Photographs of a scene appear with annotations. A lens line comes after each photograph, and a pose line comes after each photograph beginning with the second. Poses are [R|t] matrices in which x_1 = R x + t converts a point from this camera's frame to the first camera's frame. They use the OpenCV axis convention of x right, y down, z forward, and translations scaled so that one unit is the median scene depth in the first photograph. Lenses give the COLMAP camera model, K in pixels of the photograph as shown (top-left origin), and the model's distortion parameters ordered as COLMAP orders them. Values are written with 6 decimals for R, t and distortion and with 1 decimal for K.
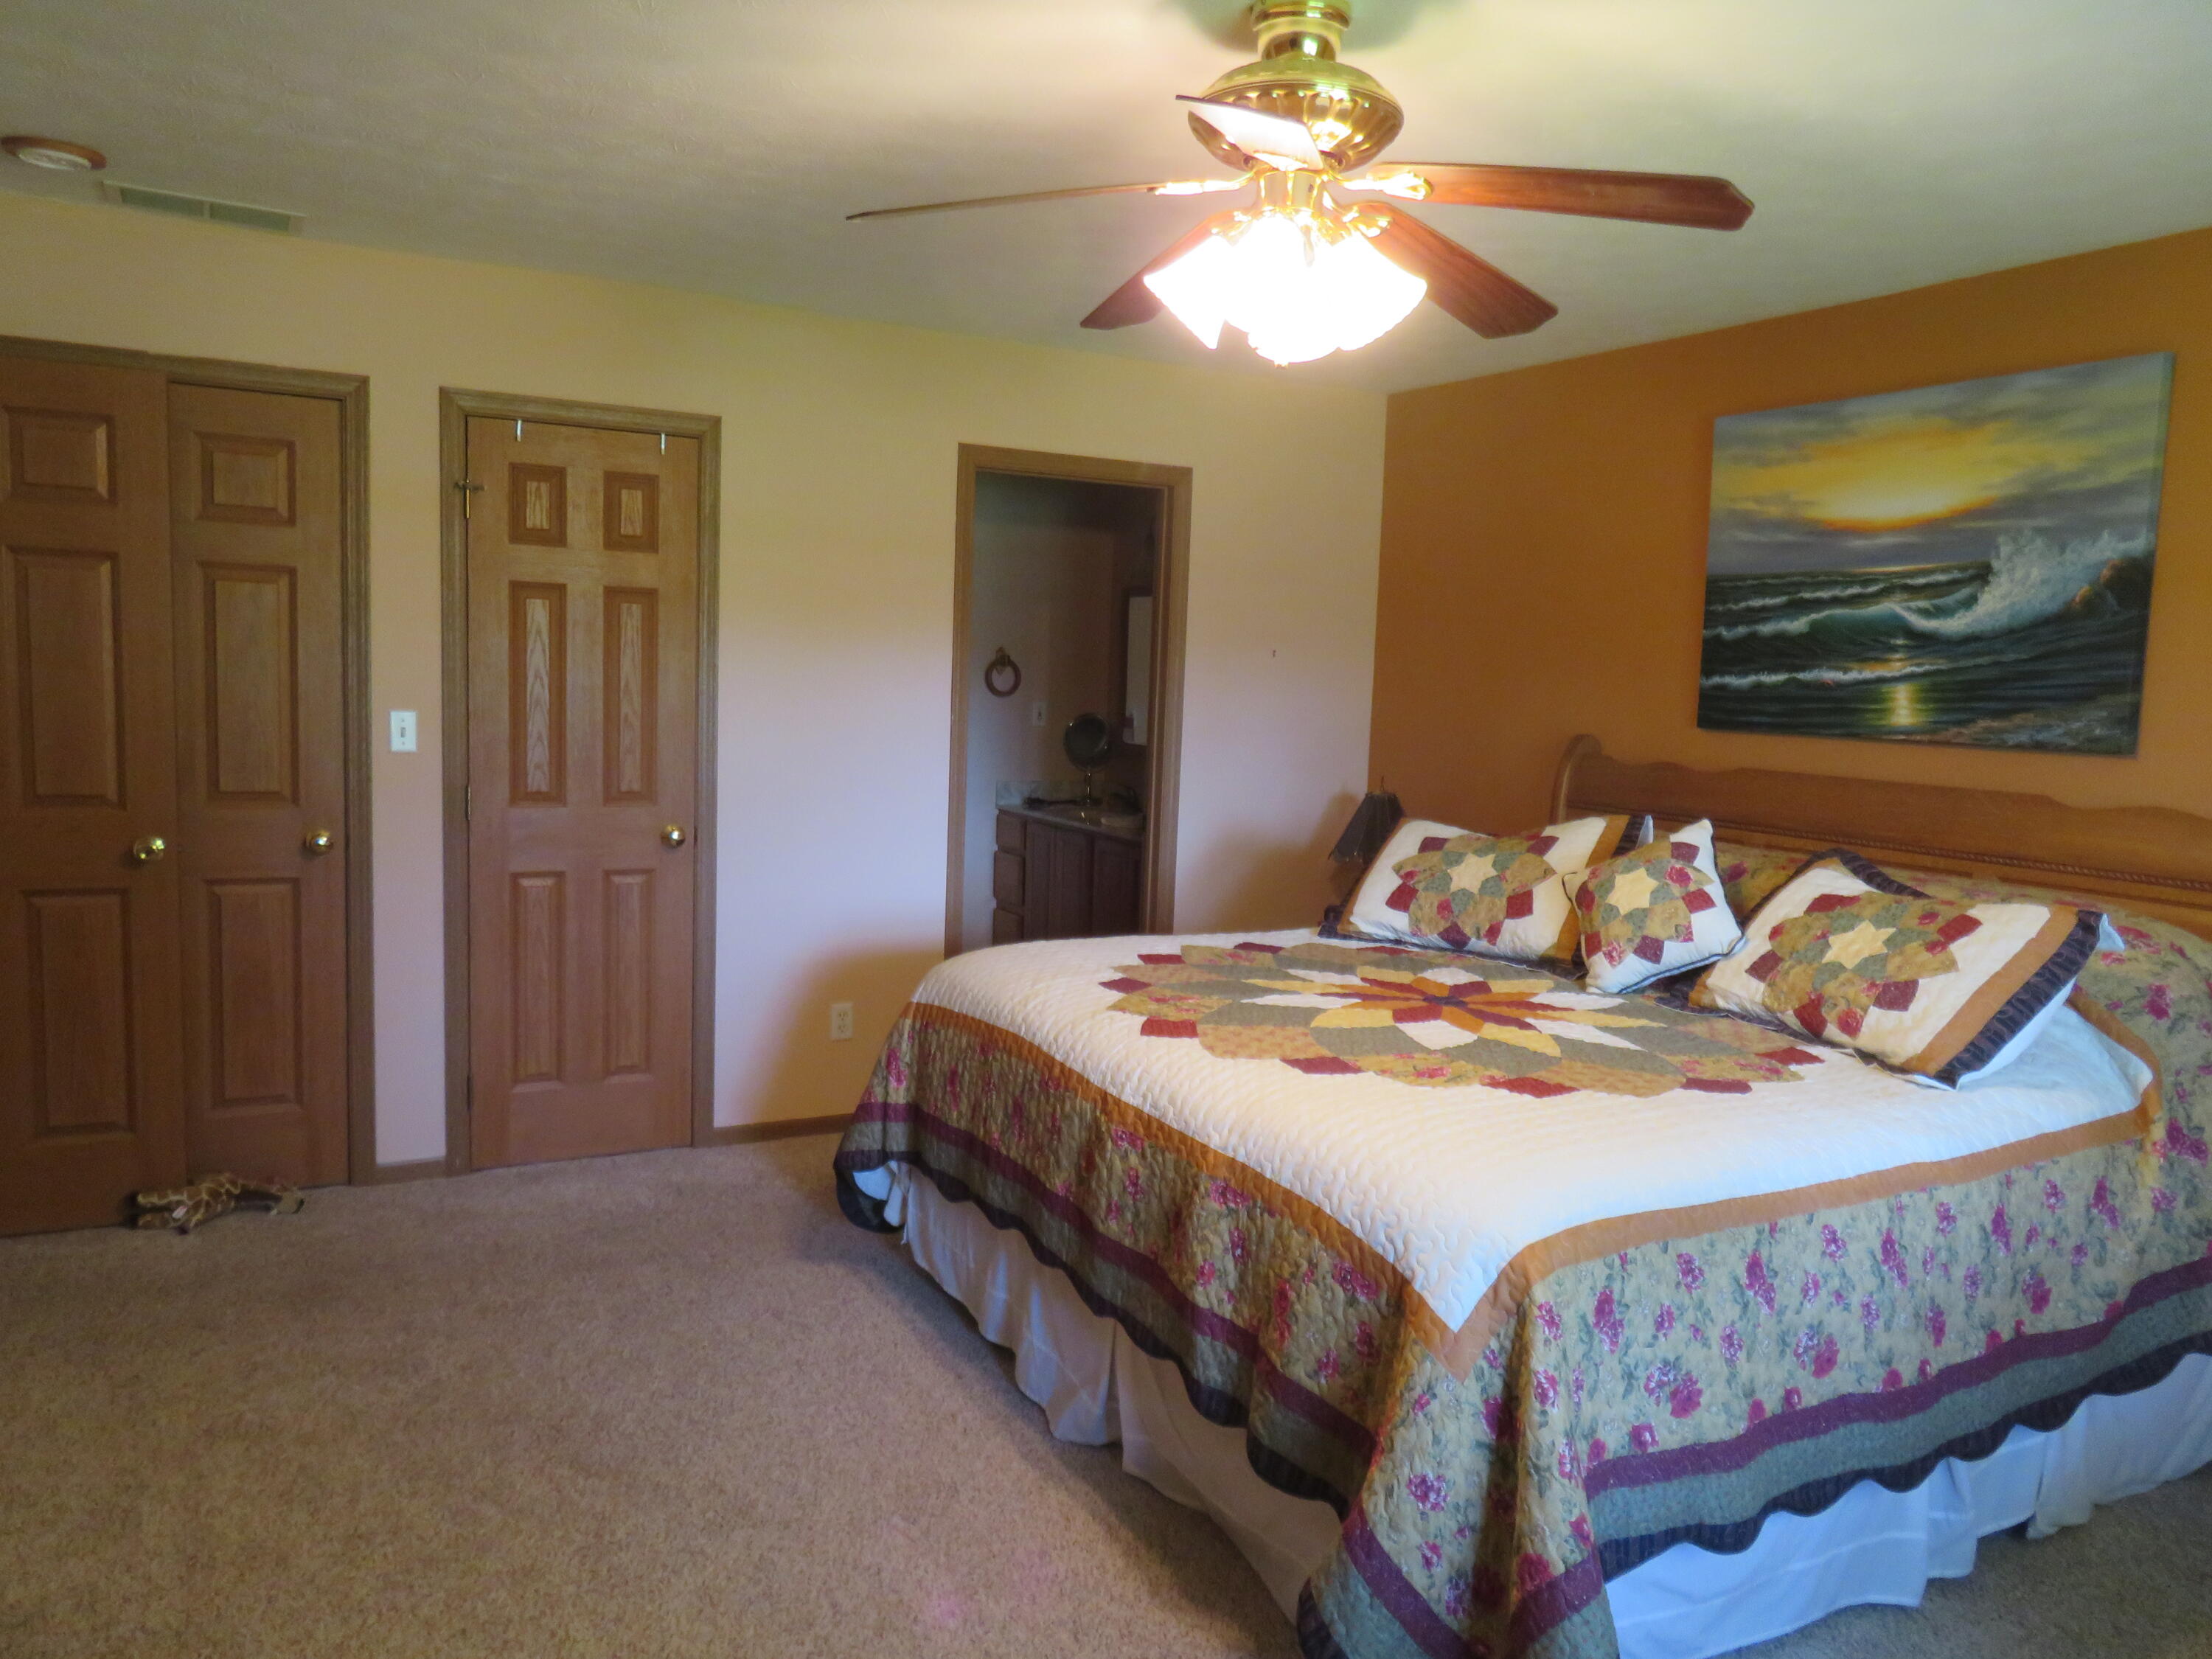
lens RADIAL K [[1585.4, 0, 1106.6], [0, 1585.4, 824.8], [0, 0, 1]] dist [0.002476, -0.009670]
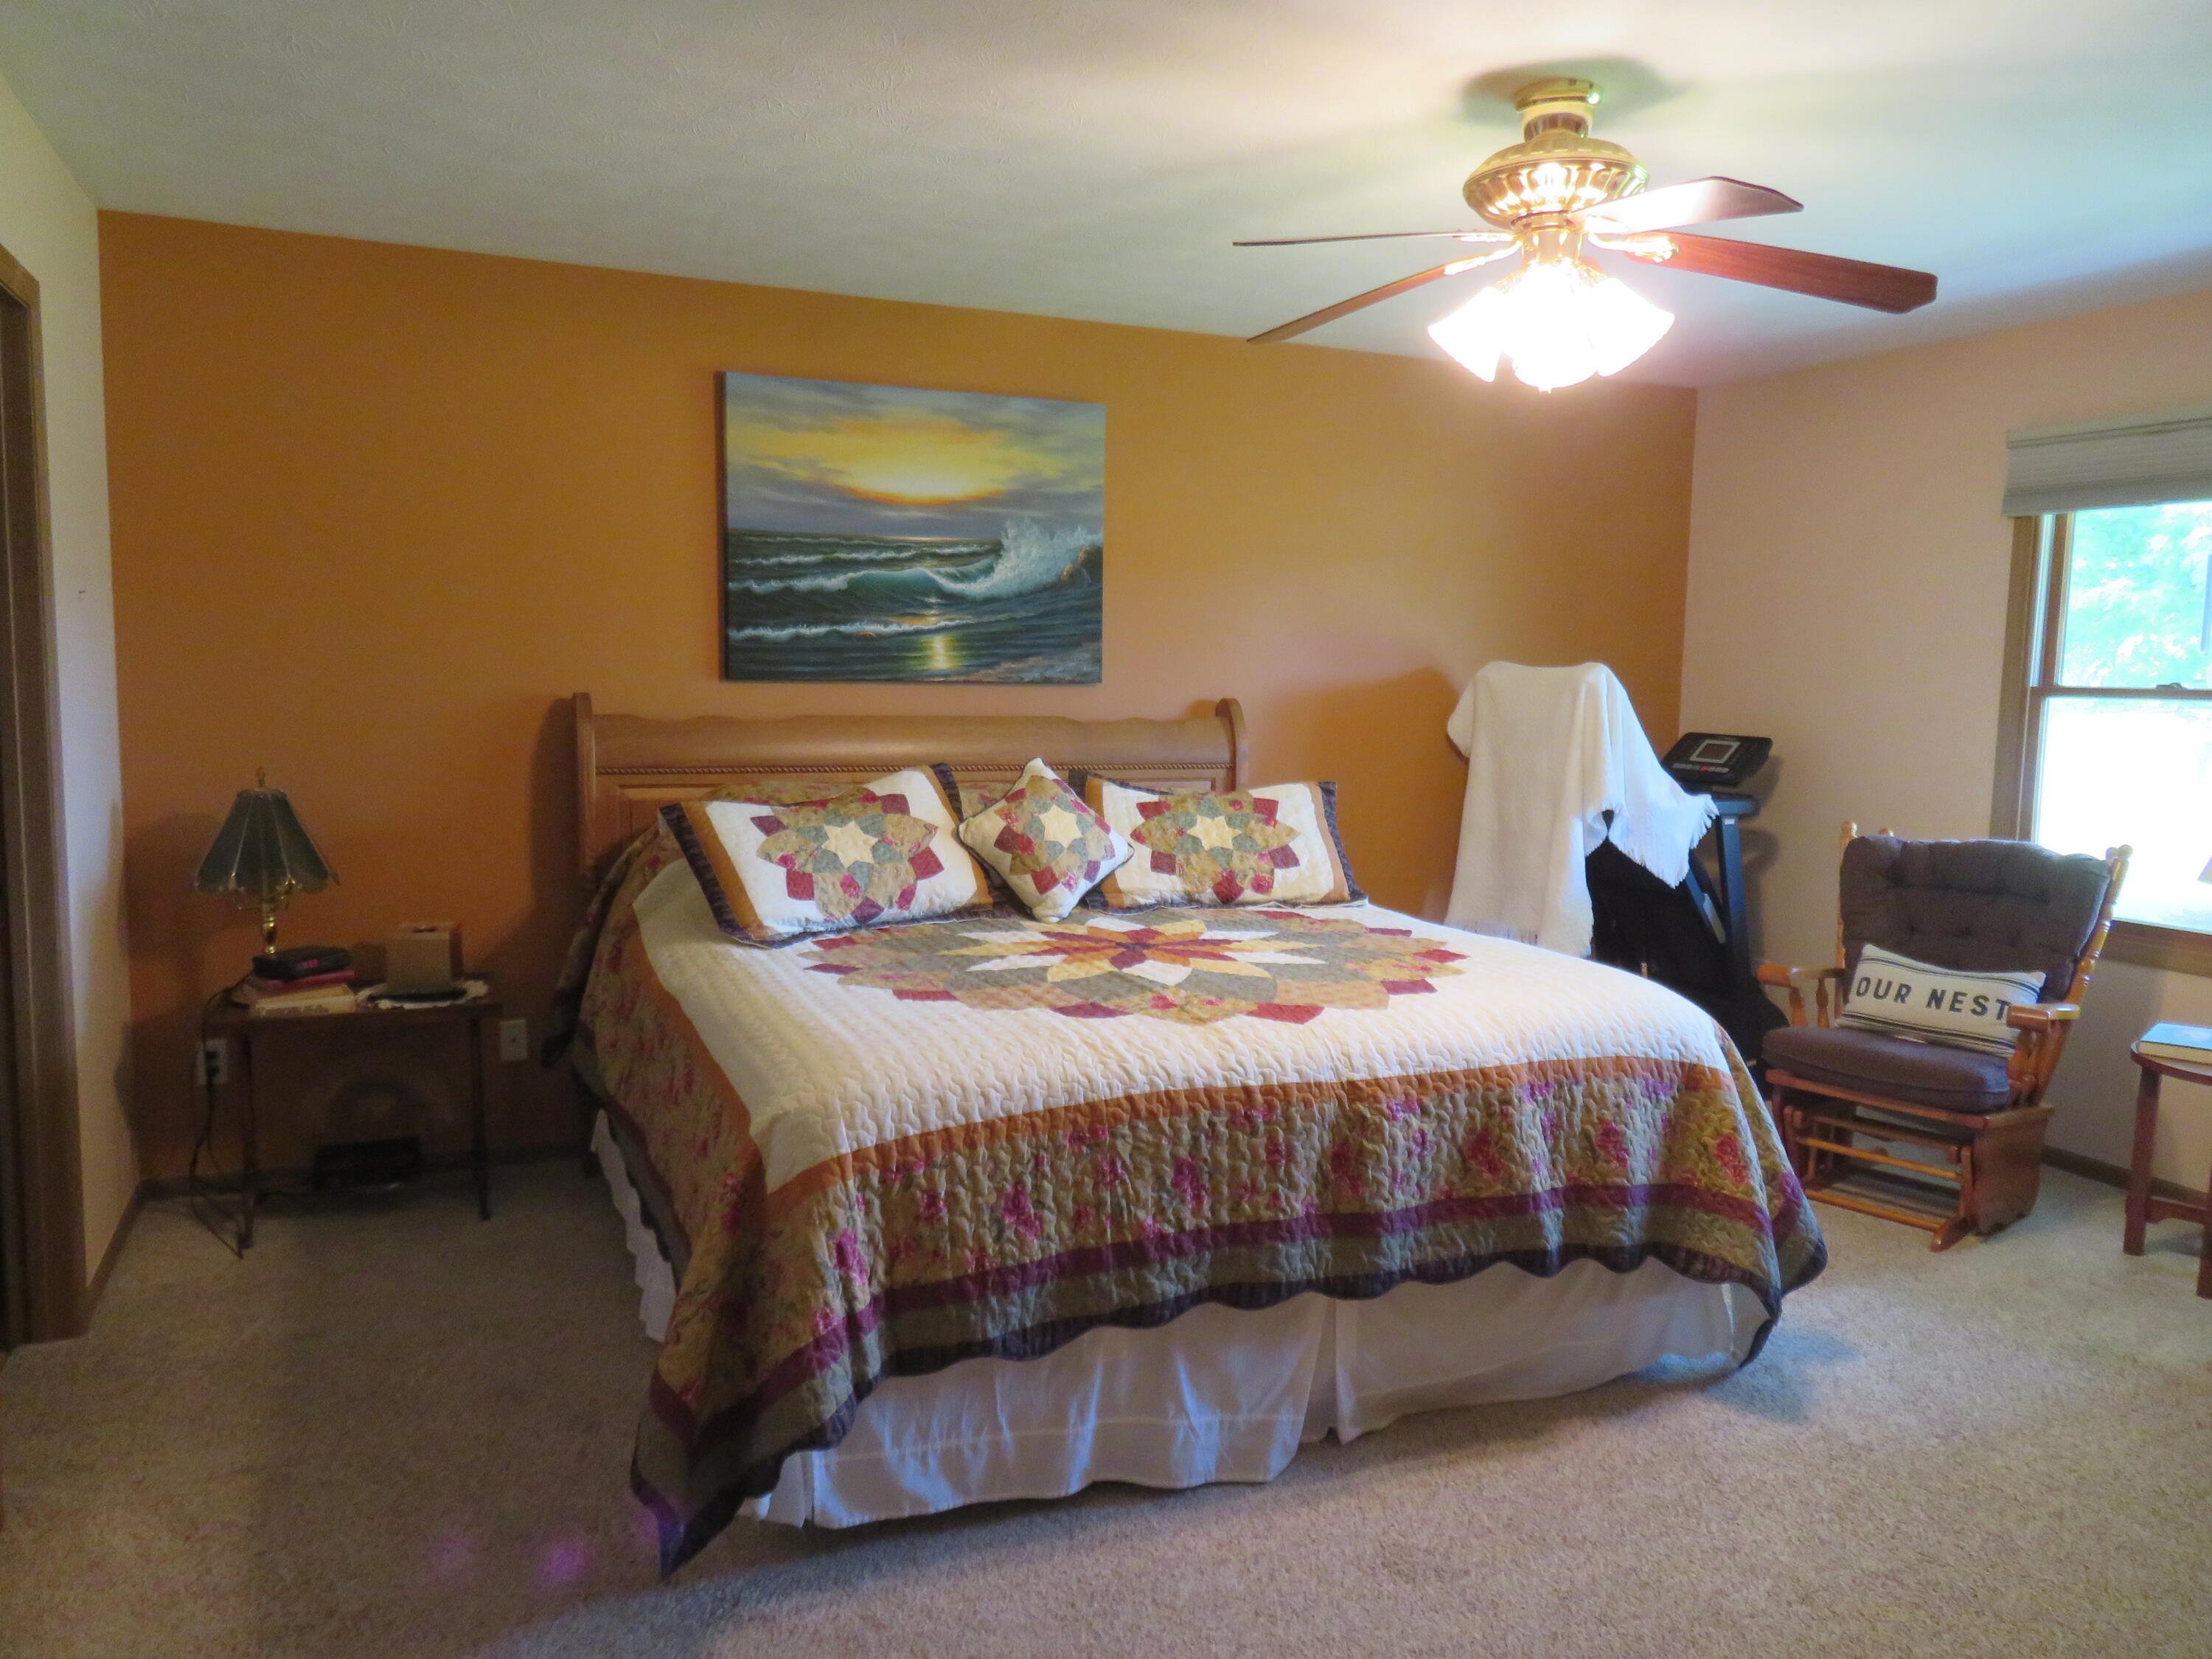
lens RADIAL K [[1585.4, 0, 1093.5], [0, 1585.4, 832.6], [0, 0, 1]] dist [0.002476, -0.009670]
pose [[0.075607, -0.145598, 0.986451, -0.733153], [0.082543, 0.986801, 0.139323, -0.102212], [-0.993715, 0.070891, 0.086628, 0.811862]]
